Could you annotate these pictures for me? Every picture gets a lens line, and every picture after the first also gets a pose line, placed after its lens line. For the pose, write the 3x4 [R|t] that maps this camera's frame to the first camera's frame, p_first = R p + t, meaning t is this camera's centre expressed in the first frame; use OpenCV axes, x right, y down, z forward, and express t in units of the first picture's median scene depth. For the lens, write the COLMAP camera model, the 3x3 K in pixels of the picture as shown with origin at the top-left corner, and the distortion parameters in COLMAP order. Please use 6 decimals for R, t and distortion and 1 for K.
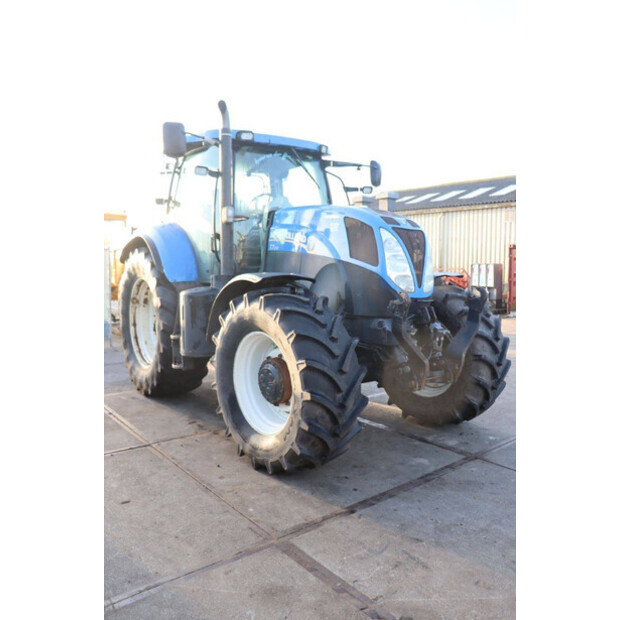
lens RADIAL K [[509.7, 0, 307.8], [0, 509.7, 307.1], [0, 0, 1]] dist [-0.120448, 0.064983]
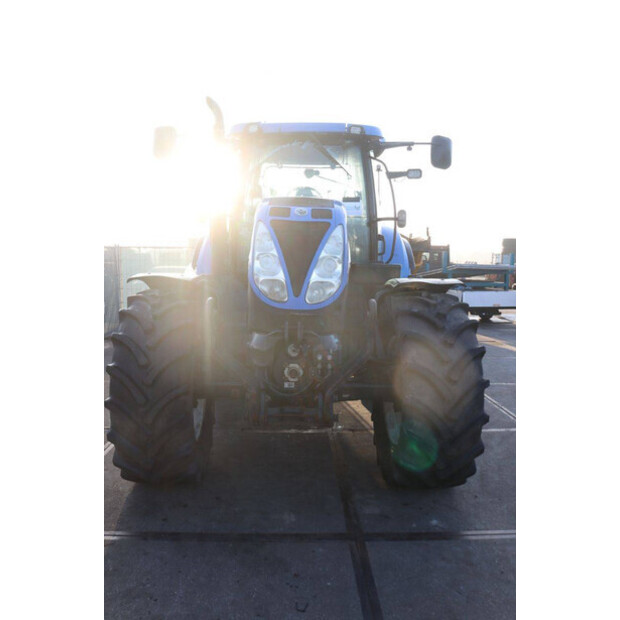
lens RADIAL K [[509.7, 0, 306.5], [0, 509.7, 309.1], [0, 0, 1]] dist [-0.120448, 0.064983]
pose [[0.793465, 0.068119, -0.604792, 0.631688], [-0.065960, 0.997488, 0.025813, -0.036119], [0.605031, 0.019411, 0.795965, 0.352728]]
